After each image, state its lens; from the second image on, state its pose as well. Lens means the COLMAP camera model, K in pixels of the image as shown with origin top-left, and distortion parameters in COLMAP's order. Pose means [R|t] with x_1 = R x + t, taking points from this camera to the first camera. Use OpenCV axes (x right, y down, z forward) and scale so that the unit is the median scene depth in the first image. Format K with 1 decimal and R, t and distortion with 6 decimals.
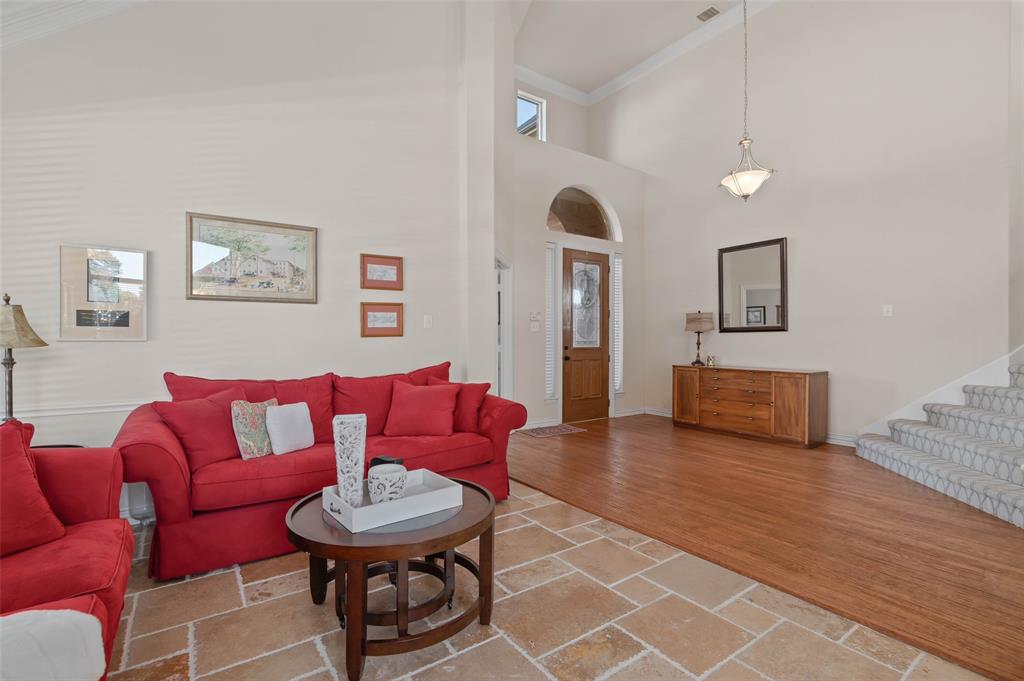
lens RADIAL K [[472.6, 0, 514.1], [0, 472.6, 340.4], [0, 0, 1]] dist [-0.002804, -0.000208]
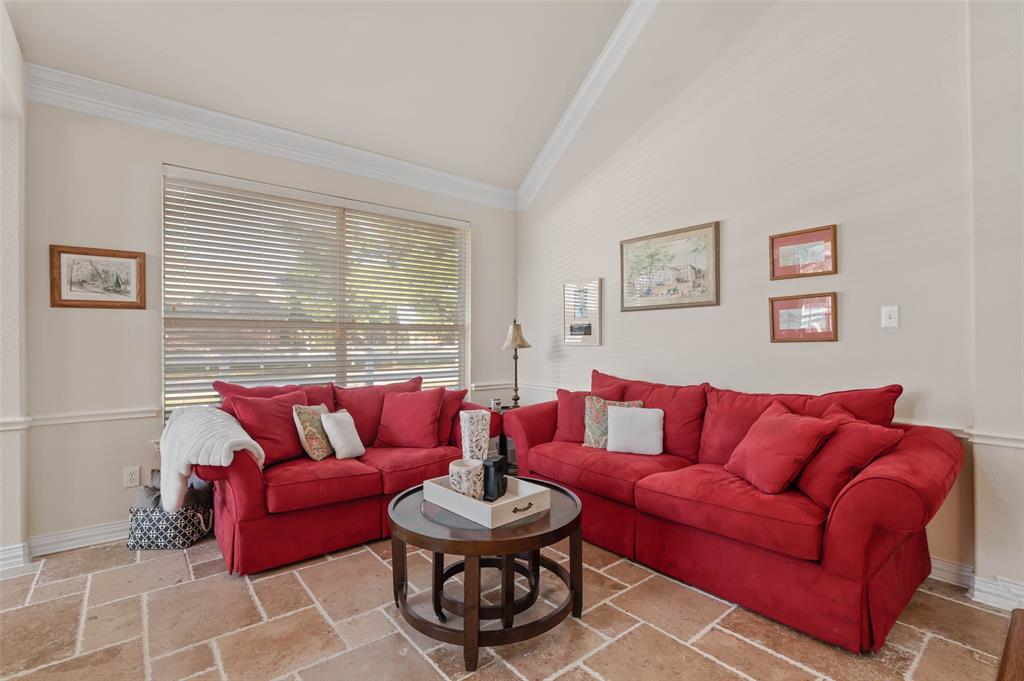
lens RADIAL K [[472.6, 0, 514.4], [0, 472.6, 339.9], [0, 0, 1]] dist [-0.002804, -0.000208]
pose [[0.072314, -0.003241, -0.997377, 0.461501], [-0.002702, 0.999990, -0.003445, -0.007903], [0.997378, 0.002944, 0.072305, 0.563227]]
